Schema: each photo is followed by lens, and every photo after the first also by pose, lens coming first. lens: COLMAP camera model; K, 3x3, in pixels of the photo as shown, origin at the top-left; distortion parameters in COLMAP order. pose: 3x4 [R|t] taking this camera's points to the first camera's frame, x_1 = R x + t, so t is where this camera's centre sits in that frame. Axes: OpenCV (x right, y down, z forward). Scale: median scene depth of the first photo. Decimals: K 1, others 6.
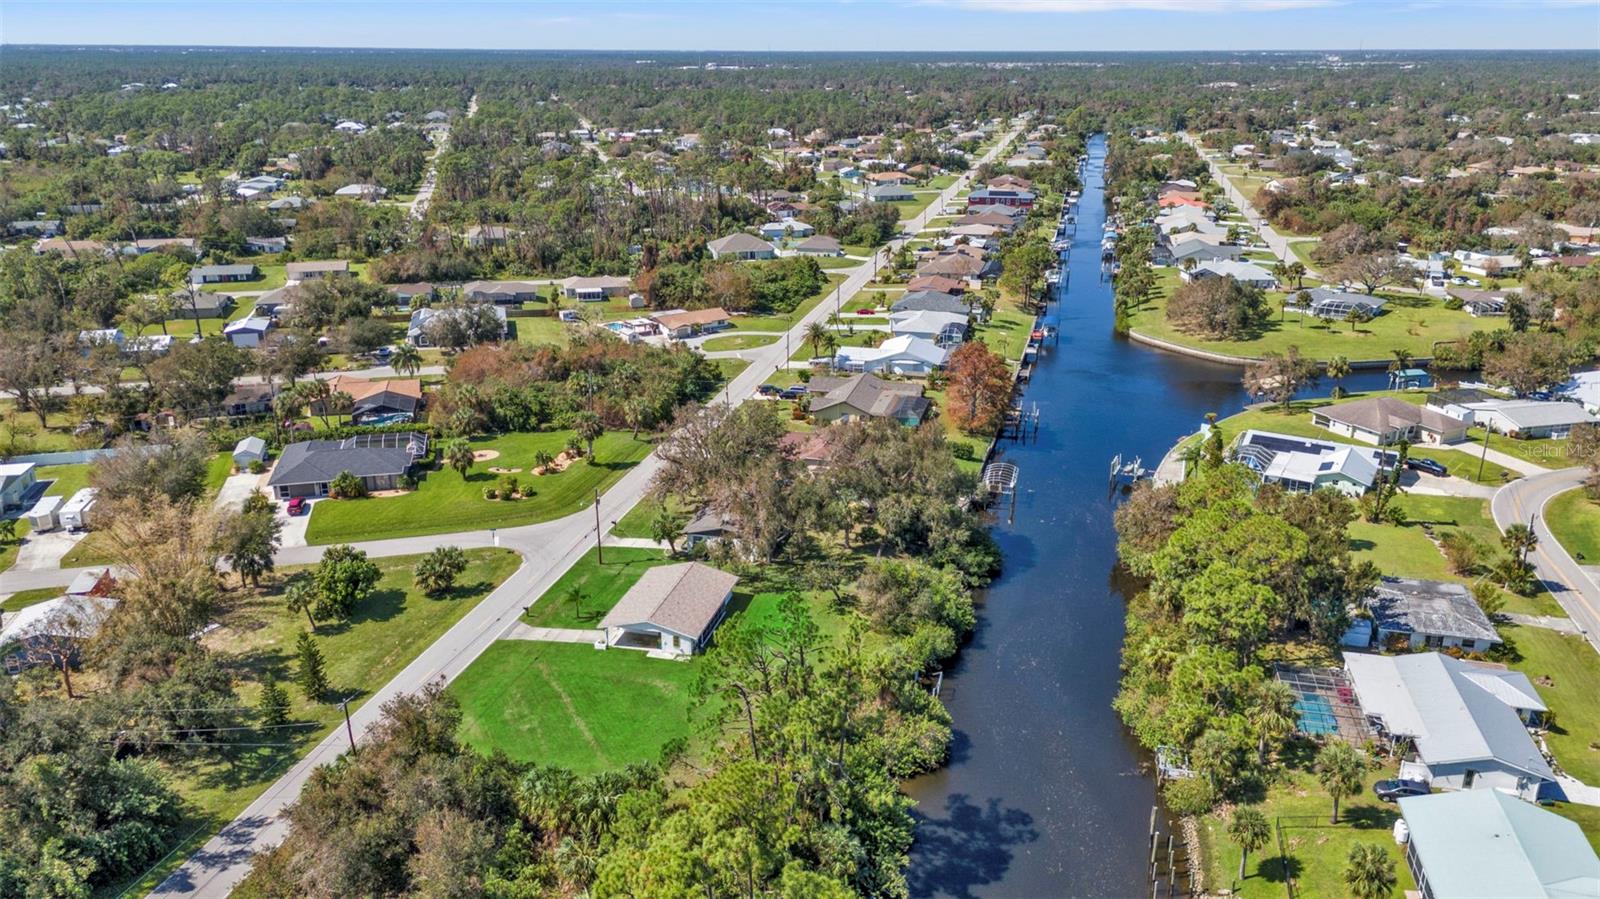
lens RADIAL K [[1168.9, 0, 793.8], [0, 1168.9, 457.1], [0, 0, 1]] dist [0.072957, -0.068382]
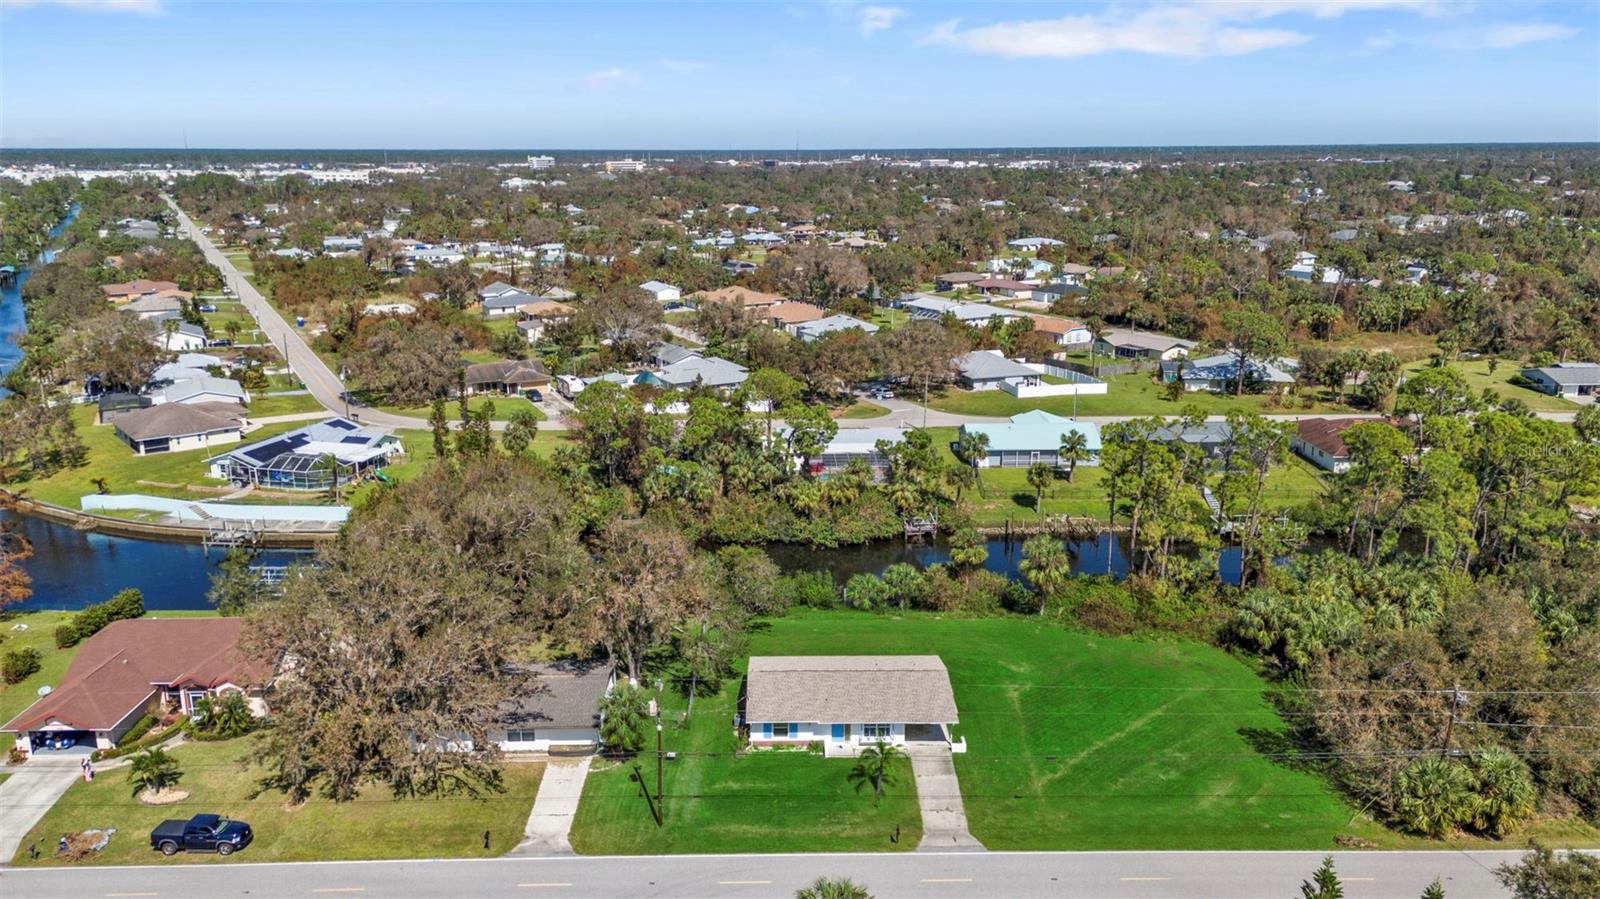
lens RADIAL K [[1168.9, 0, 796.1], [0, 1168.9, 454.4], [0, 0, 1]] dist [0.072957, -0.068382]
pose [[-0.256722, -0.245637, 0.934749, -0.468416], [0.320069, 0.890980, 0.322040, -0.152857], [-0.911948, 0.381859, -0.150113, 0.714728]]
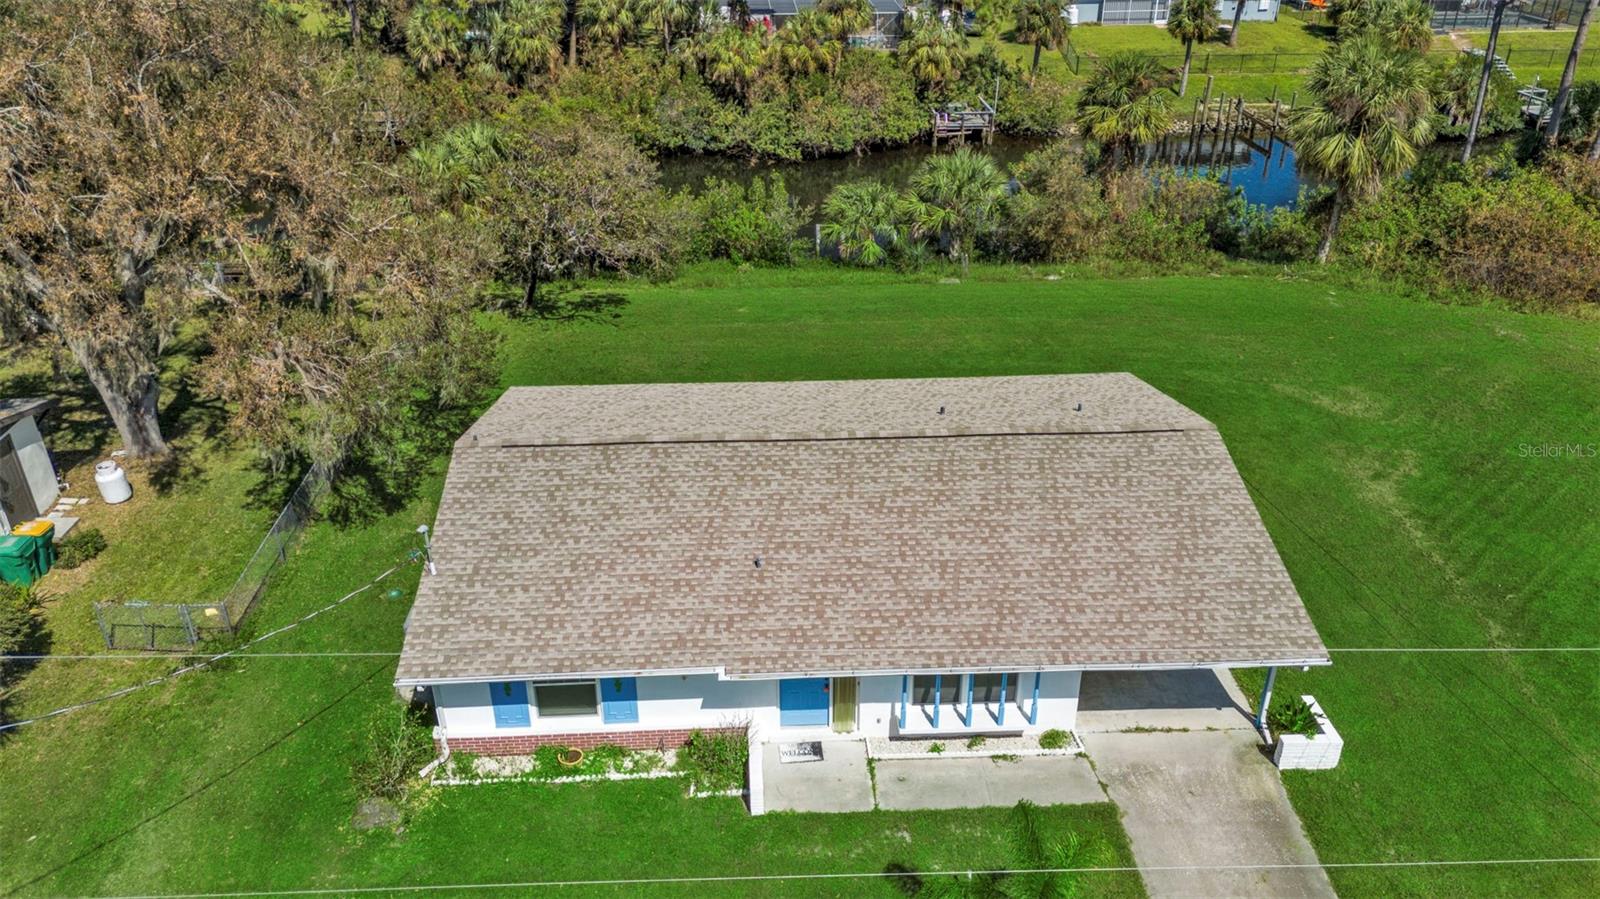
lens RADIAL K [[1168.9, 0, 798.9], [0, 1168.9, 444.1], [0, 0, 1]] dist [0.072957, -0.068382]
pose [[-0.290150, -0.451070, 0.844007, -0.169461], [0.317800, 0.786480, 0.529578, 0.010461], [-0.902671, 0.421883, -0.084847, 0.674588]]
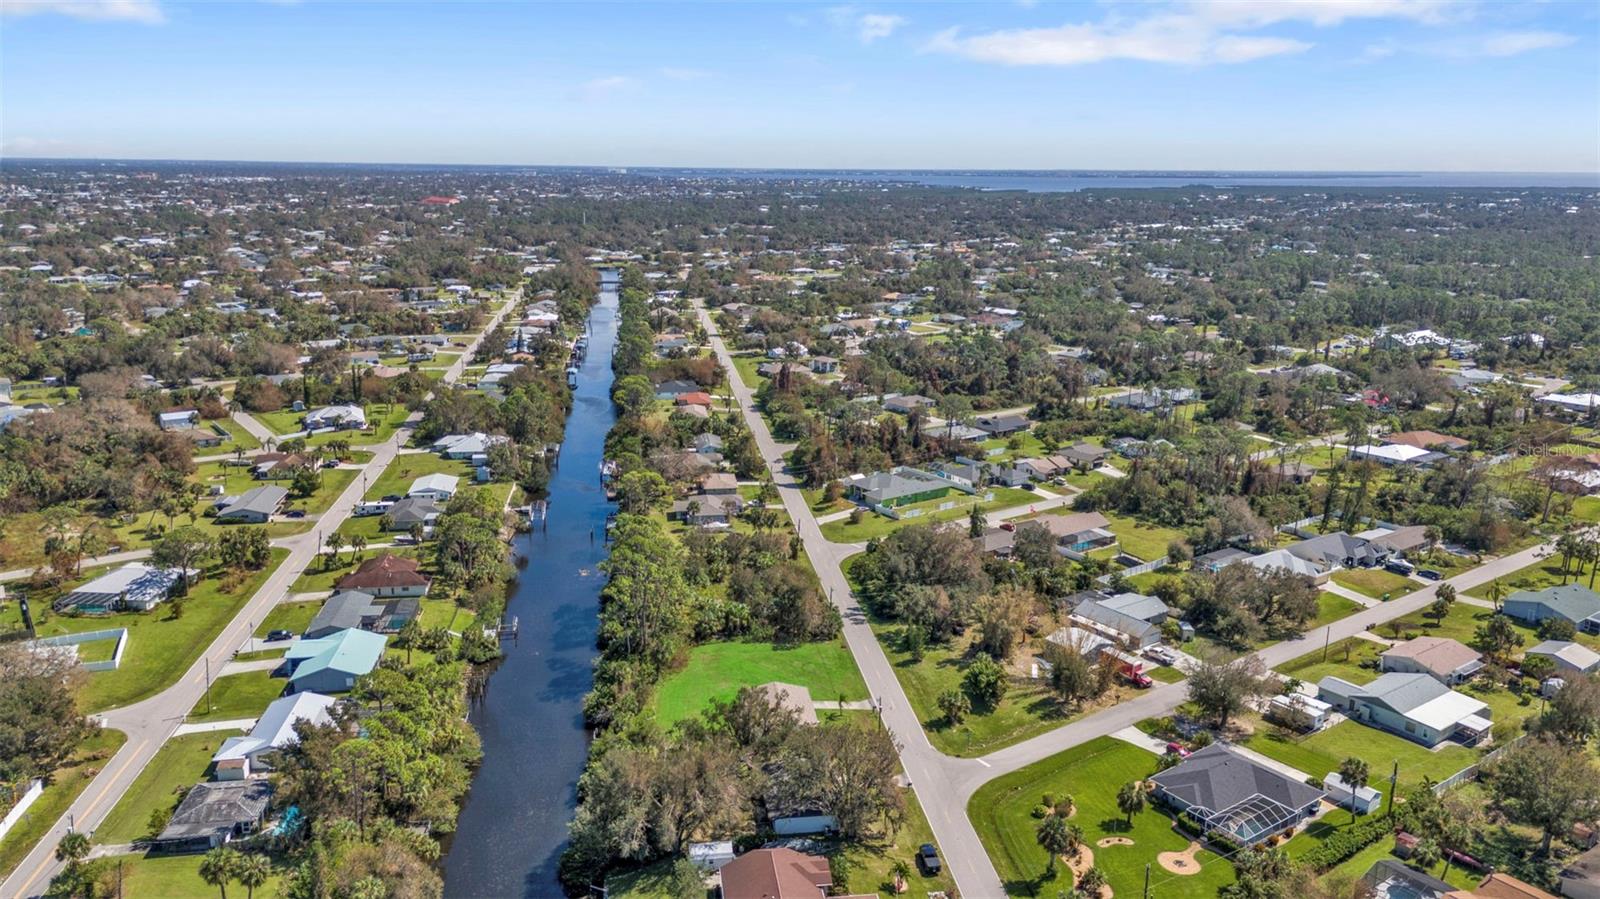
lens RADIAL K [[1168.9, 0, 795.1], [0, 1168.9, 448.3], [0, 0, 1]] dist [0.072957, -0.068382]
pose [[-0.929501, 0.083422, -0.359260, 0.260132], [-0.124226, 0.846352, 0.517934, -0.627169], [0.347268, 0.526050, -0.776322, 1.326260]]
